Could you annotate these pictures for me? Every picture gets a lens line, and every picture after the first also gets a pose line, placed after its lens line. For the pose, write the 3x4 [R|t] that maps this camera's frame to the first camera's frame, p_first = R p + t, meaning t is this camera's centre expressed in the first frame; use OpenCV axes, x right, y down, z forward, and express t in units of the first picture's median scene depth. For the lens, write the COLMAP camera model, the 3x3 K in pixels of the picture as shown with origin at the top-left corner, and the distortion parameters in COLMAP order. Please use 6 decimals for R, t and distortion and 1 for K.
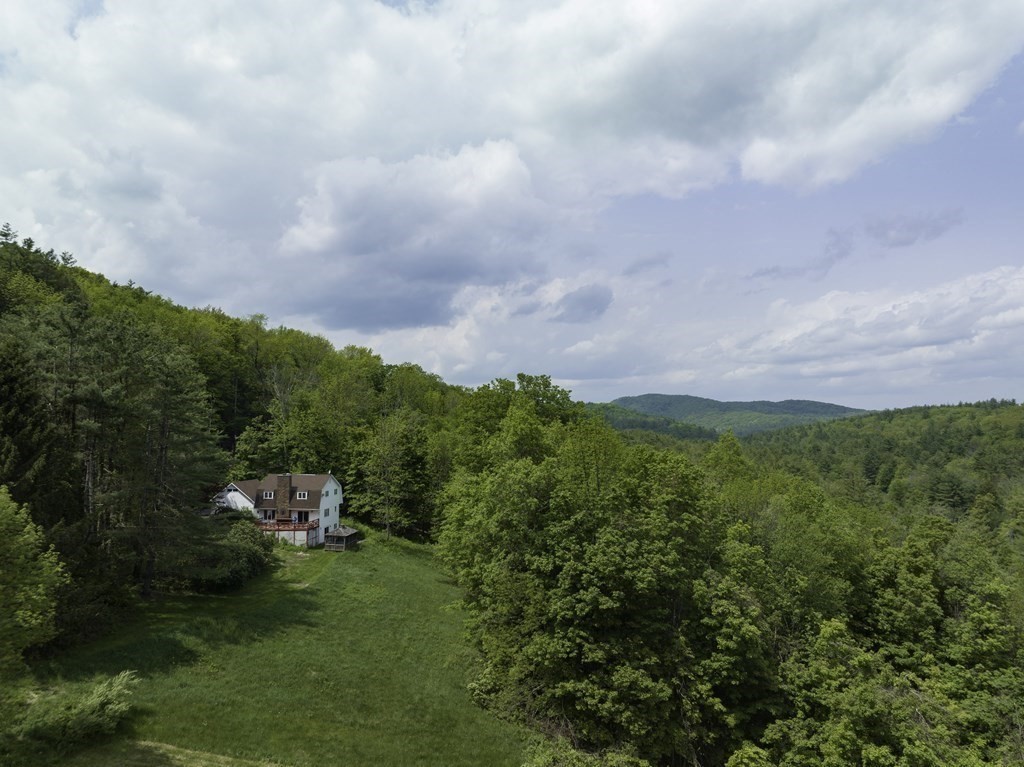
lens RADIAL K [[737.9, 0, 531.1], [0, 737.9, 376.6], [0, 0, 1]] dist [-0.049040, 0.004435]
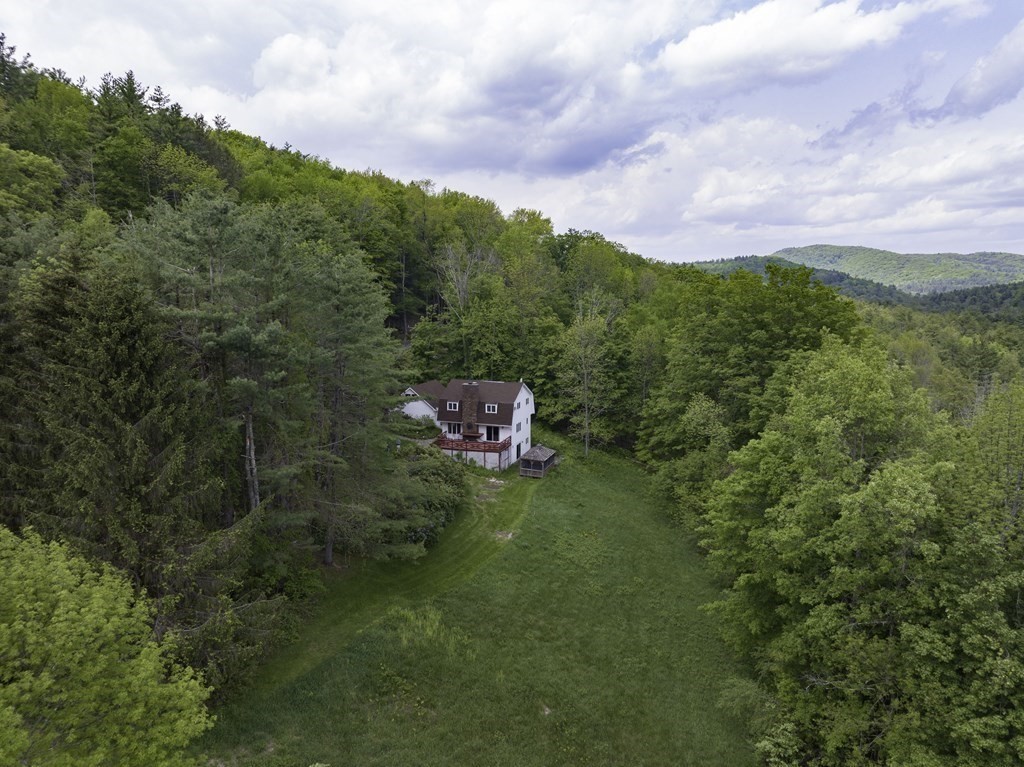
lens RADIAL K [[737.9, 0, 519.7], [0, 737.9, 383.5], [0, 0, 1]] dist [-0.049040, 0.004435]
pose [[0.977481, 0.033047, -0.208418, -0.088678], [0.011724, 0.977632, 0.209997, -0.039016], [0.210696, -0.207711, 0.955229, 0.170140]]
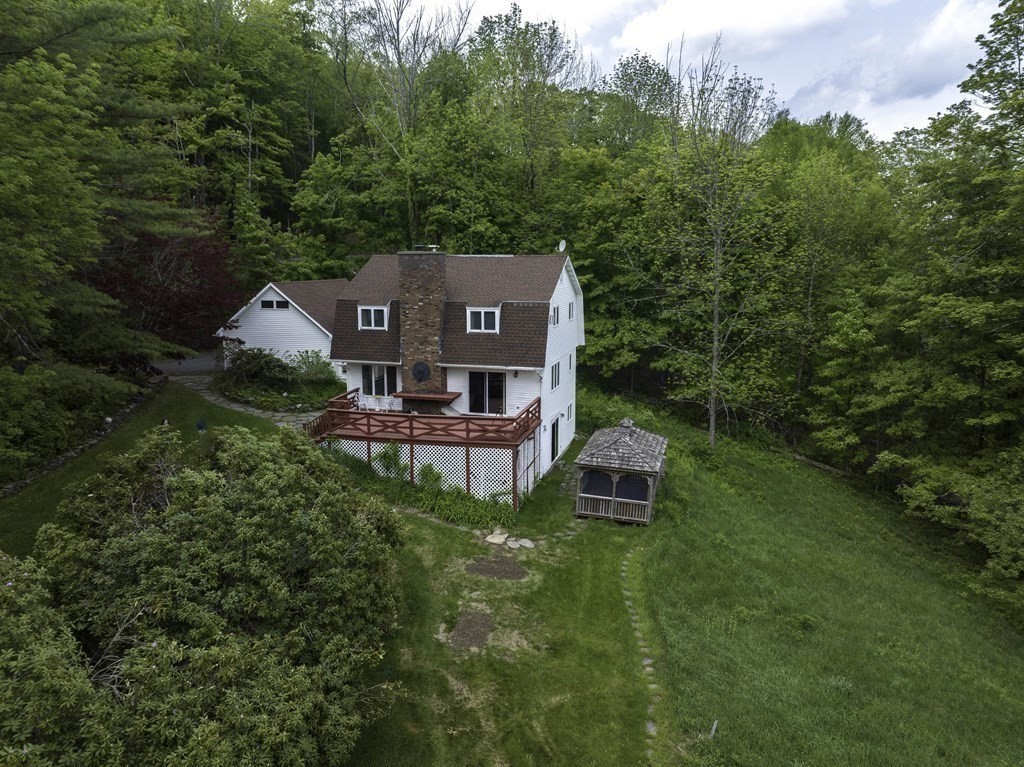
lens RADIAL K [[737.9, 0, 502.6], [0, 737.9, 376.7], [0, 0, 1]] dist [-0.049040, 0.004435]
pose [[0.984077, 0.024888, -0.175994, -0.216672], [0.016269, 0.973380, 0.228619, 0.100399], [0.176999, -0.227842, 0.957476, 0.613676]]
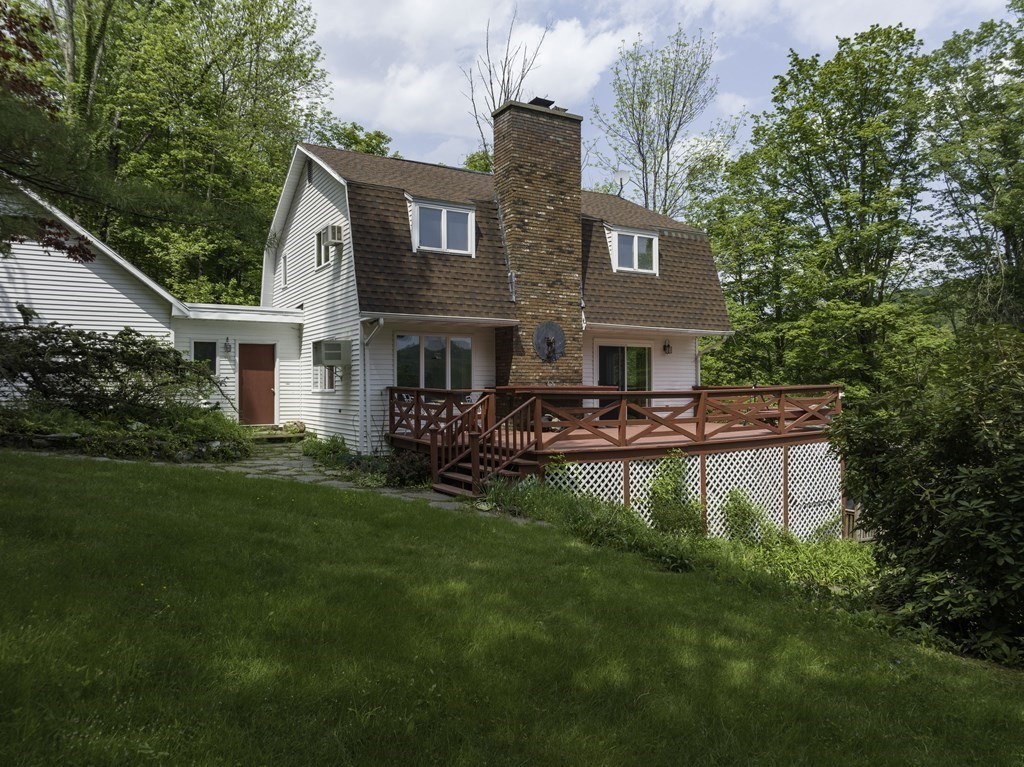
lens RADIAL K [[737.9, 0, 510.3], [0, 737.9, 381.6], [0, 0, 1]] dist [-0.049040, 0.004435]
pose [[0.791976, 0.002021, 0.610549, -0.377393], [-0.033594, 0.998624, 0.040271, 0.160275], [-0.609628, -0.052405, 0.790954, 0.759480]]
